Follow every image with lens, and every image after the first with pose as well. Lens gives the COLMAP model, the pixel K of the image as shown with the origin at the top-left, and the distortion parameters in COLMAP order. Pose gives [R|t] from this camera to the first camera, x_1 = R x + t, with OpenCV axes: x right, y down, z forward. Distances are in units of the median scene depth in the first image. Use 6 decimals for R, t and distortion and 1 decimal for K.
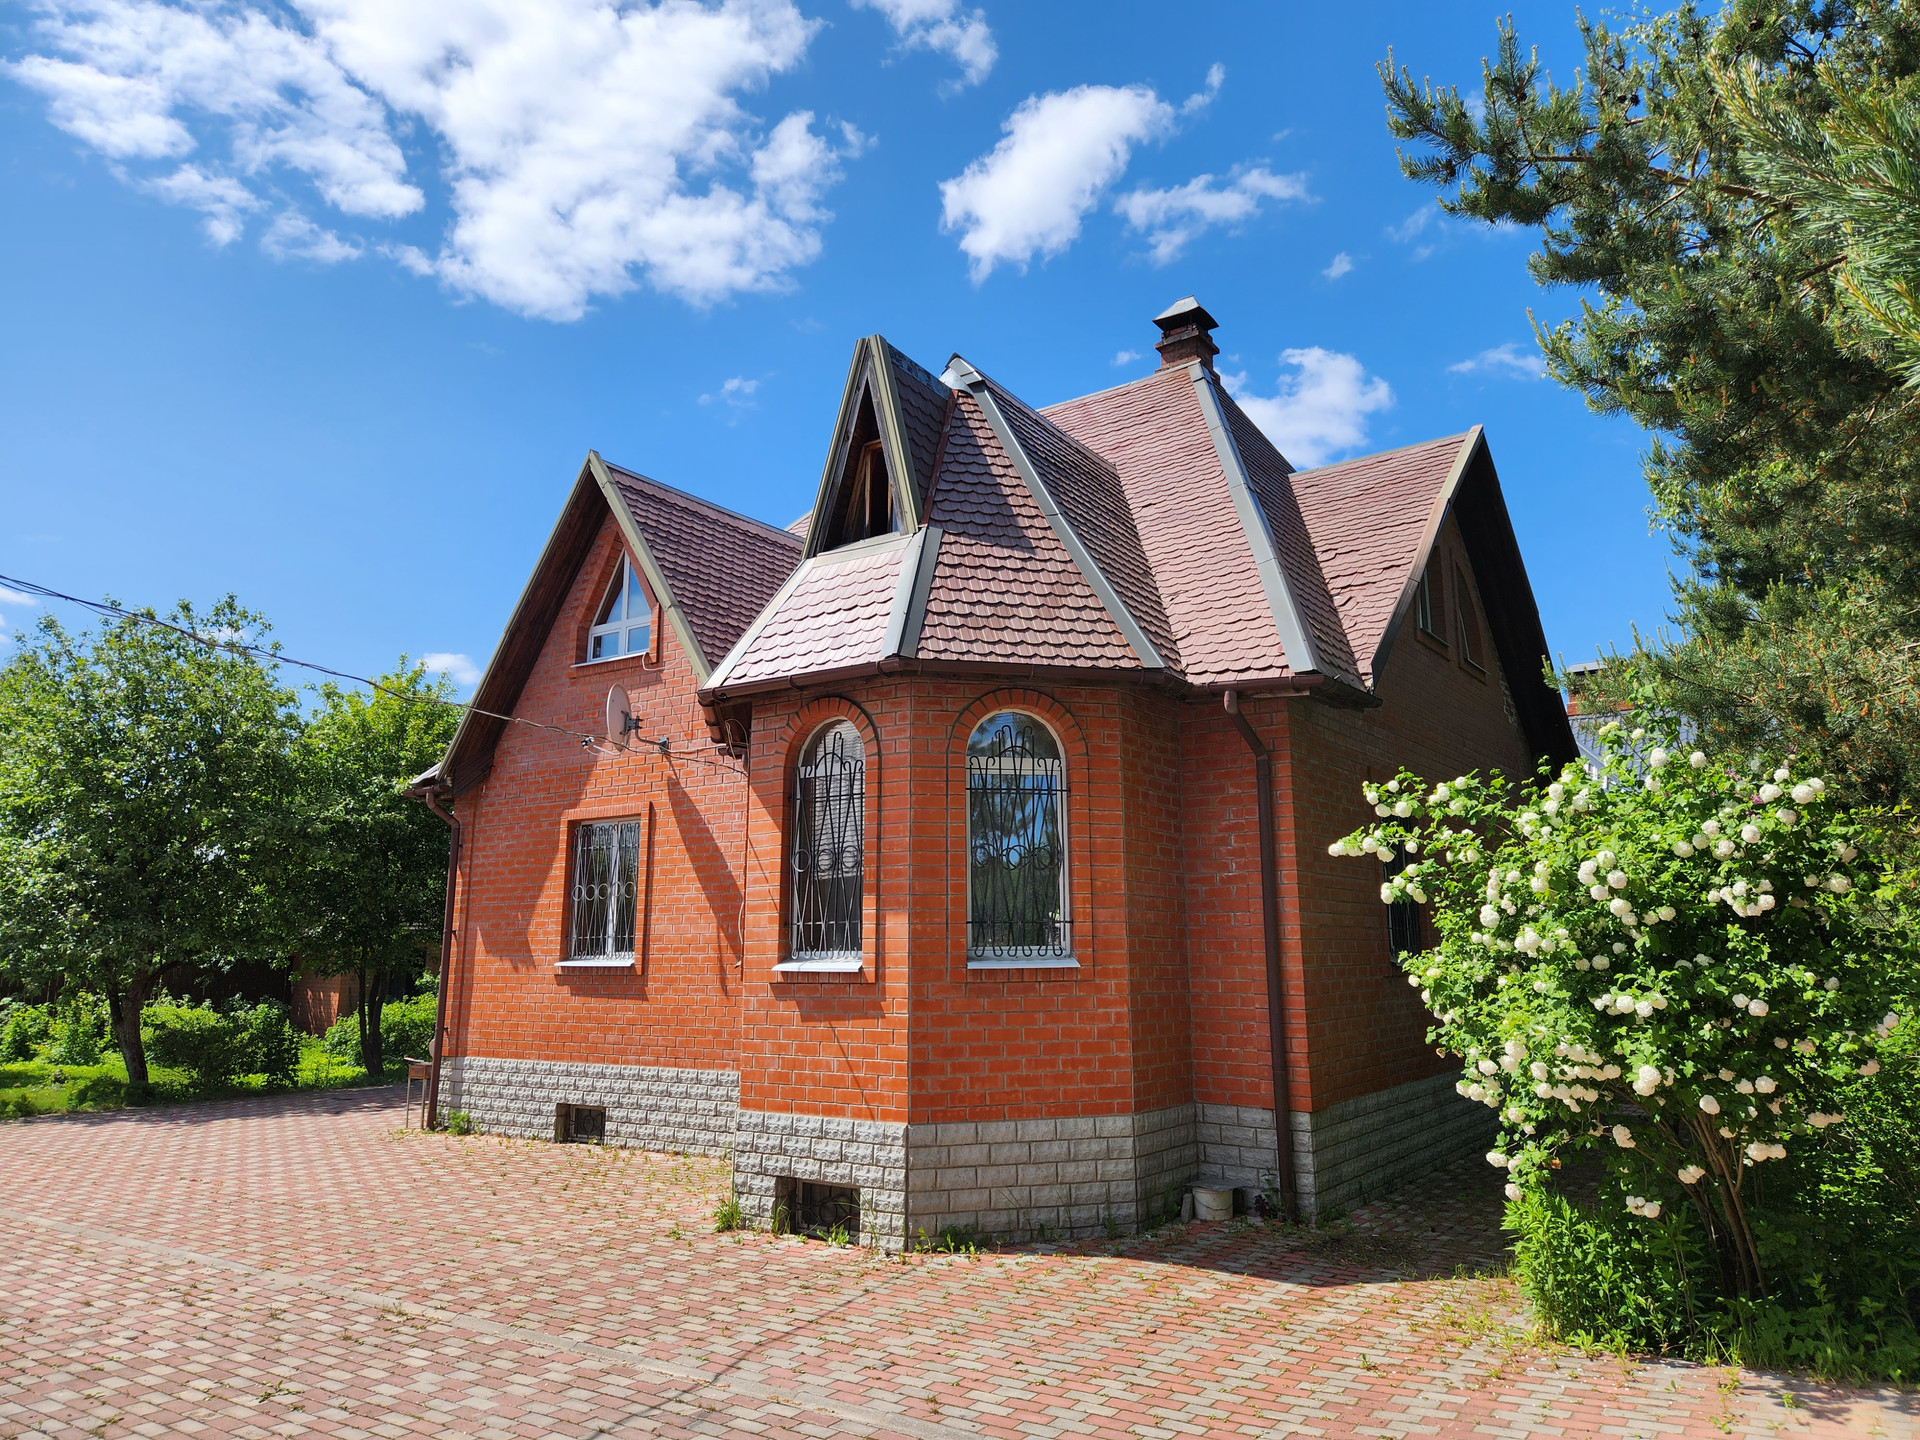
lens RADIAL K [[1234.5, 0, 967.2], [0, 1234.5, 718.2], [0, 0, 1]] dist [0.061493, -0.031611]
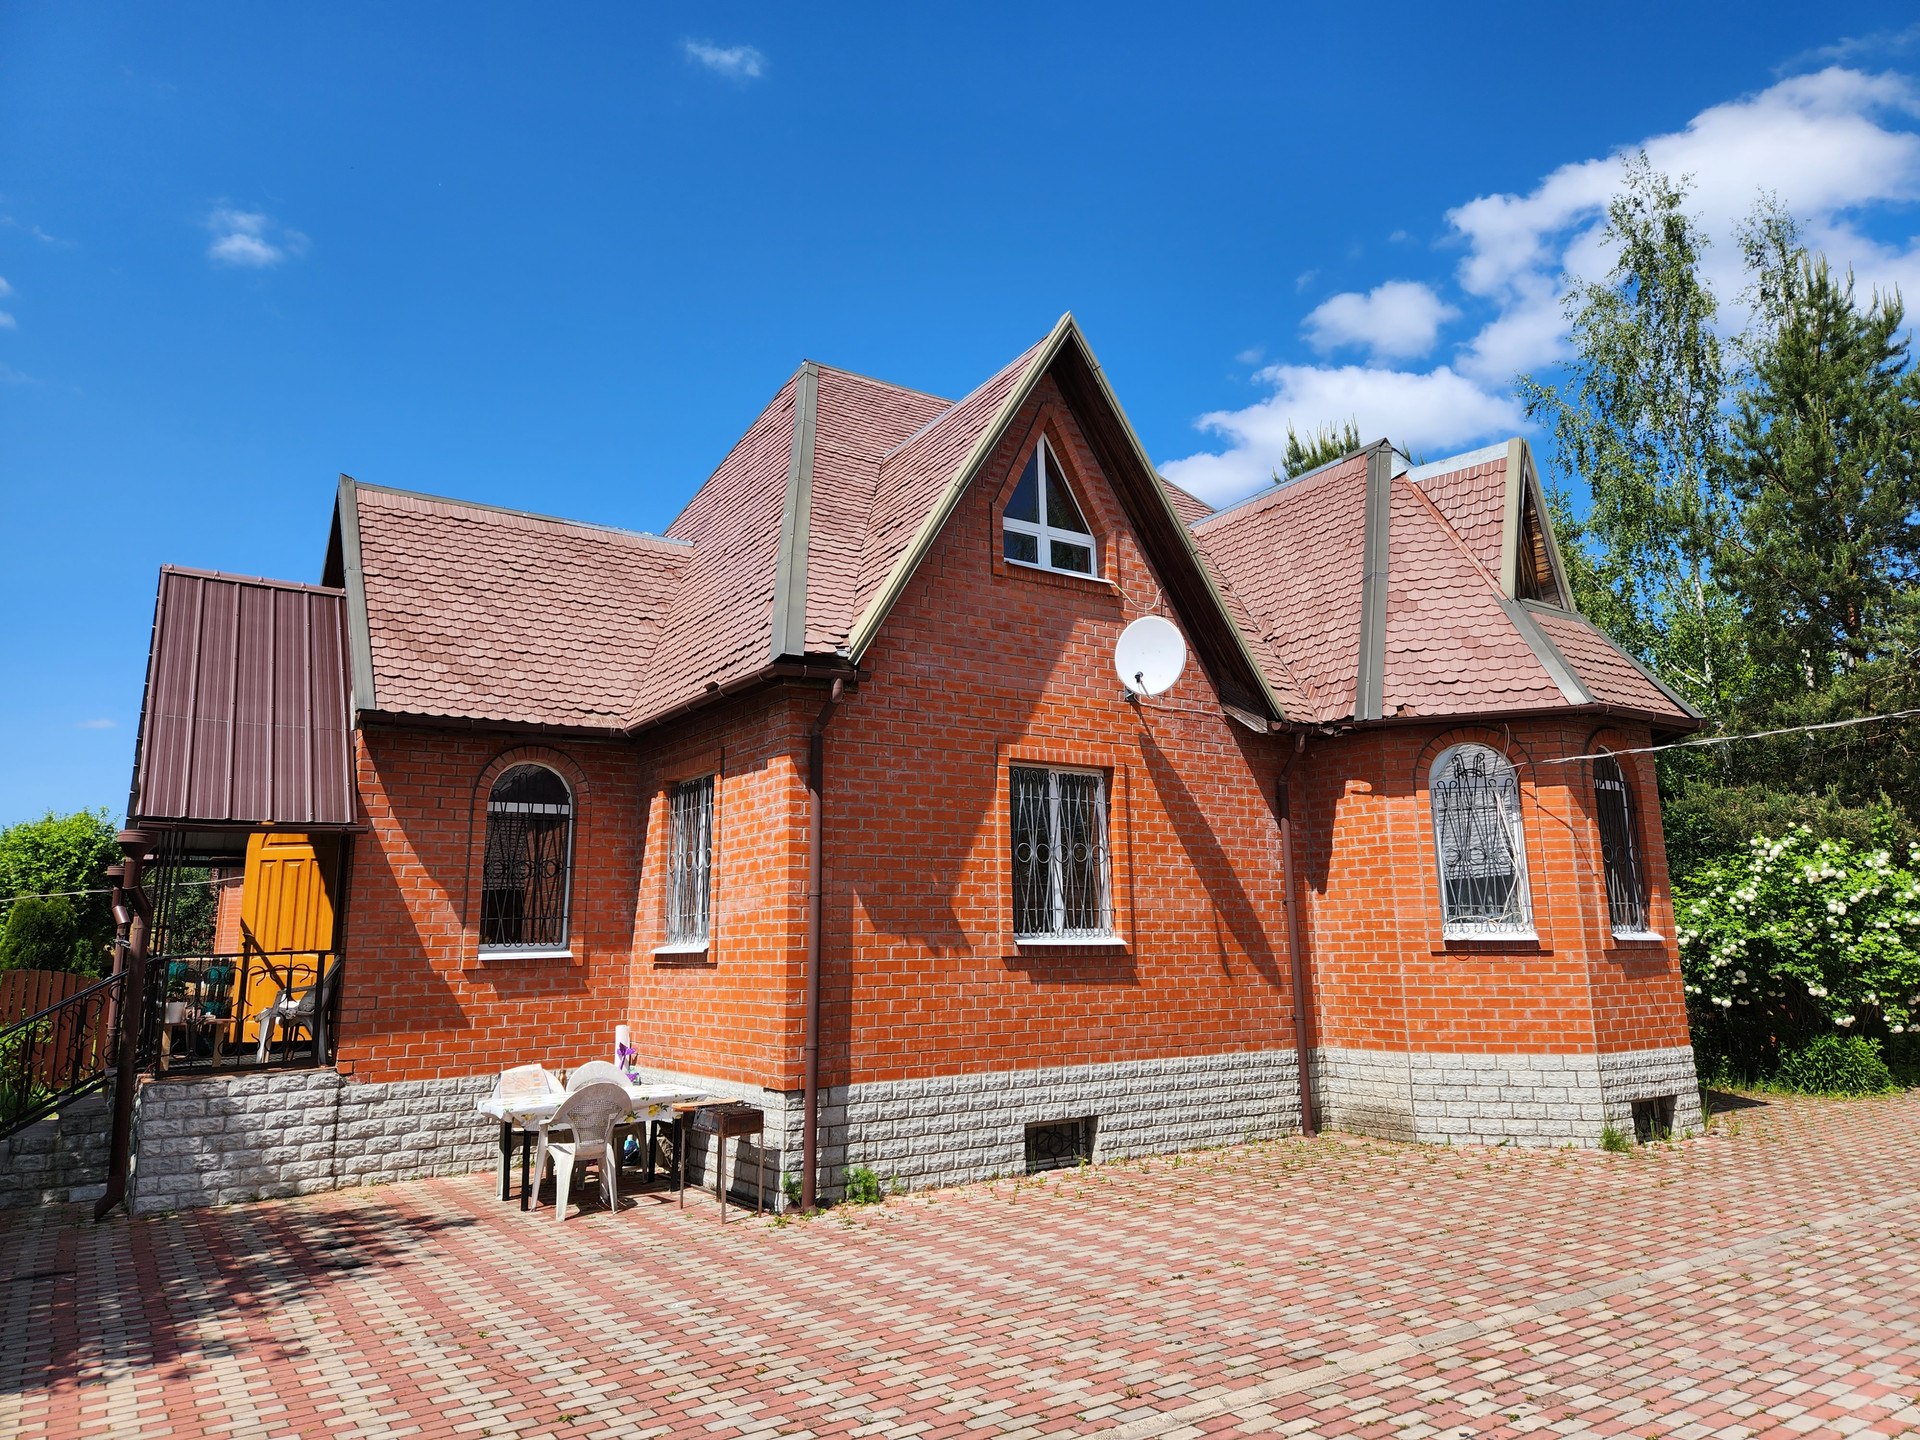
lens RADIAL K [[1234.5, 0, 964.5], [0, 1234.5, 723.7], [0, 0, 1]] dist [0.061493, -0.031611]
pose [[0.382567, 0.166537, 0.908795, -1.089148], [-0.156273, 0.981112, -0.114005, 0.161768], [-0.910616, -0.098405, 0.401367, 0.759996]]
